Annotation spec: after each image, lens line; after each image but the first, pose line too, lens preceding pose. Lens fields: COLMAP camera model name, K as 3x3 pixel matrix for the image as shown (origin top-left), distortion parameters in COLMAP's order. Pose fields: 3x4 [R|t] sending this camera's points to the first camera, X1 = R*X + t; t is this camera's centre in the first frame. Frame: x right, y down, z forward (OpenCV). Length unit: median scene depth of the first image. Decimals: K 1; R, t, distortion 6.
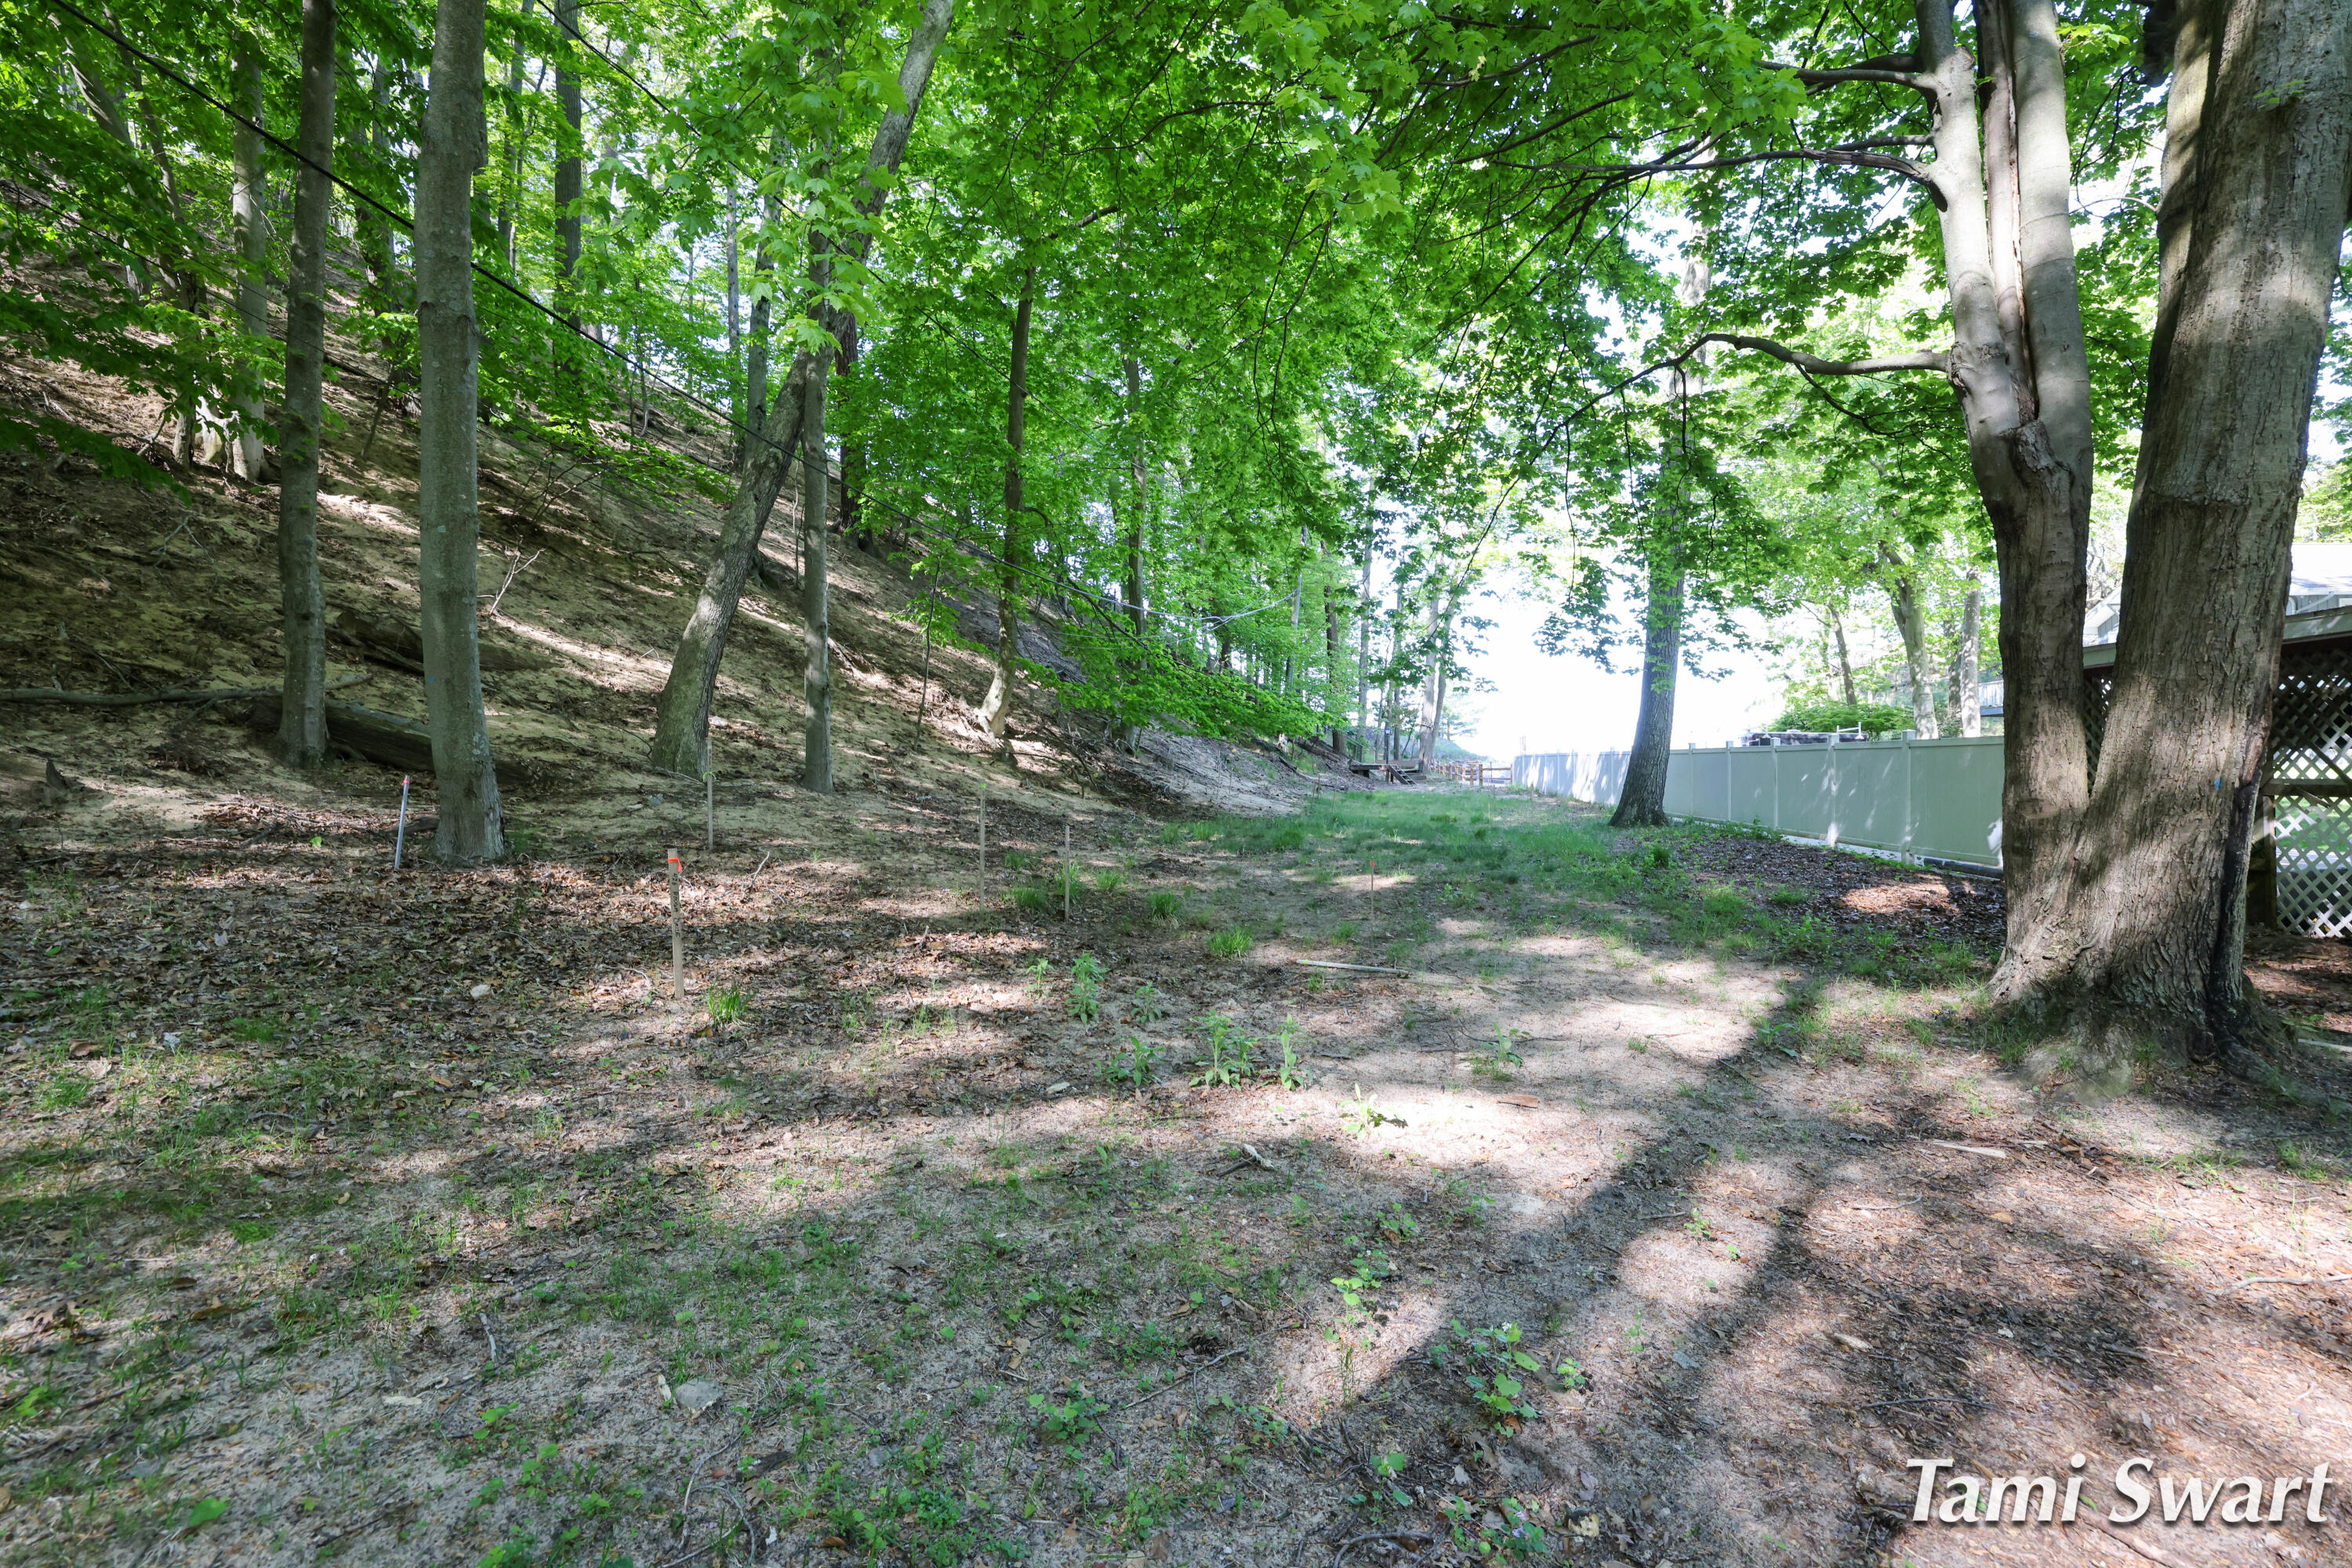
lens RADIAL K [[1028.9, 0, 1177.6], [0, 1028.9, 781.5], [0, 0, 1]] dist [-0.011387, 0.007867]
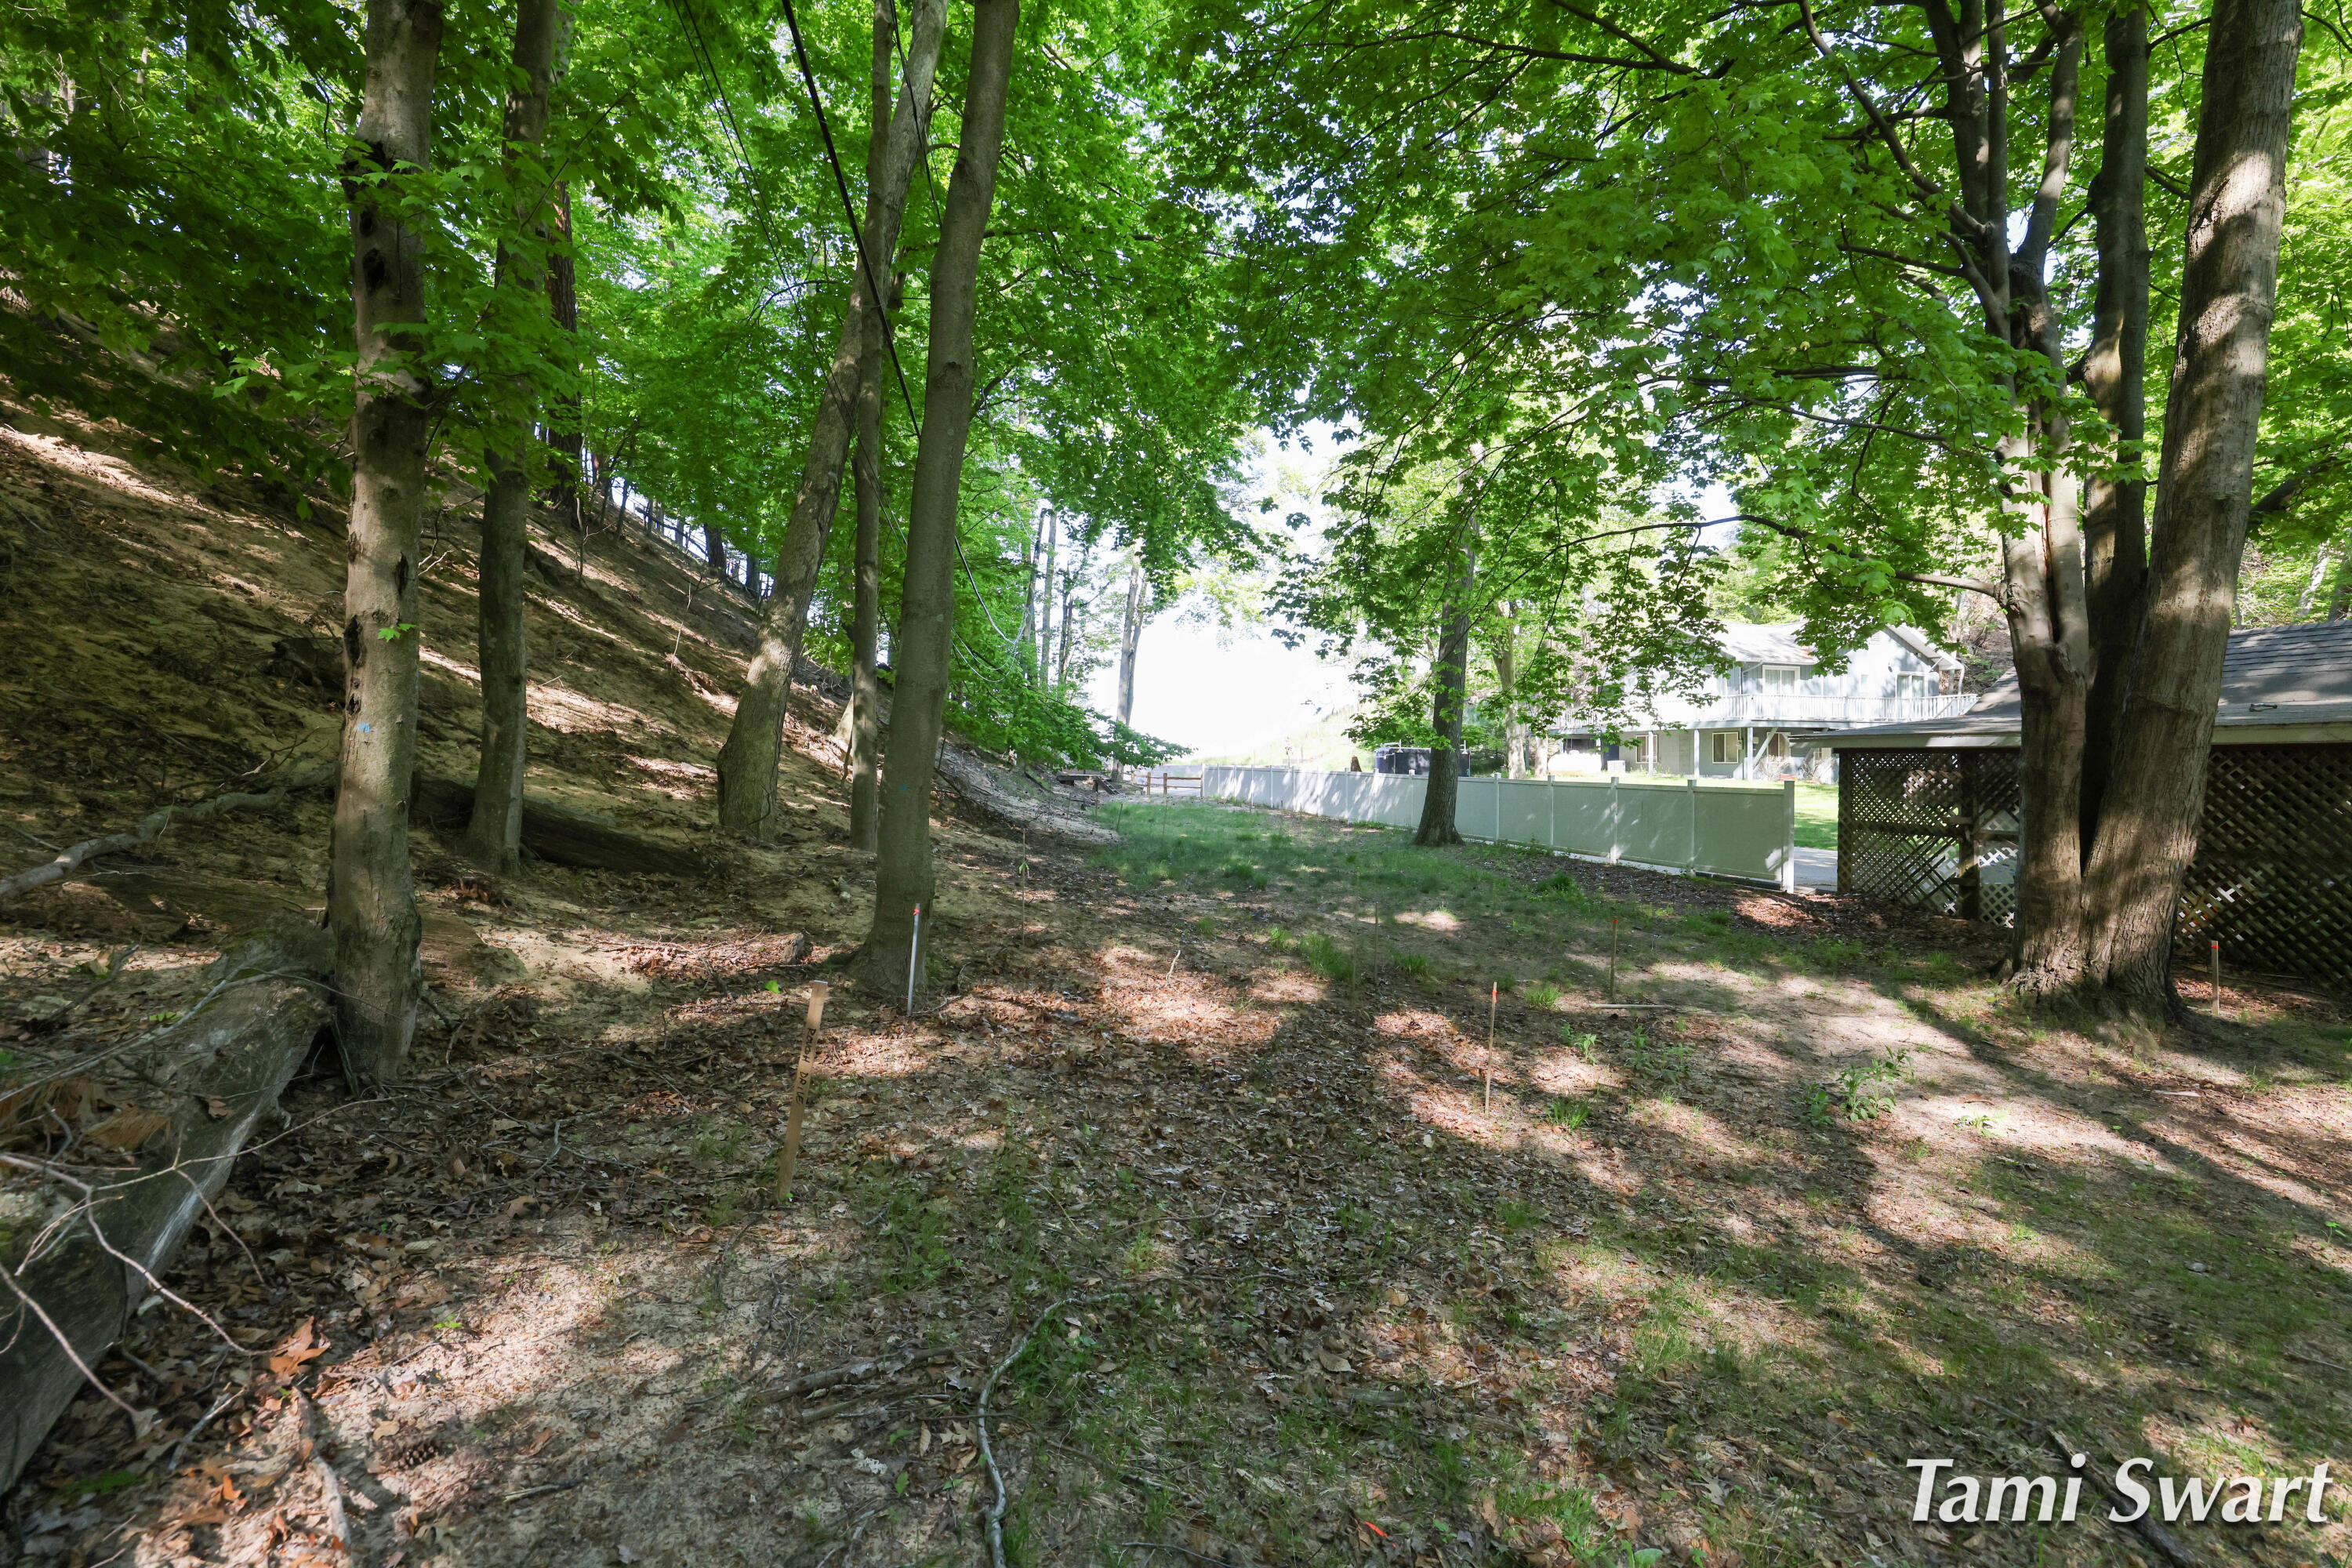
lens RADIAL K [[1028.9, 0, 1177.9], [0, 1028.9, 781.5], [0, 0, 1]] dist [-0.011387, 0.007867]
pose [[0.901891, -0.005669, 0.431927, -0.578316], [0.000304, 0.999922, 0.012488, -0.075528], [-0.431964, -0.011131, 0.901822, 0.065900]]
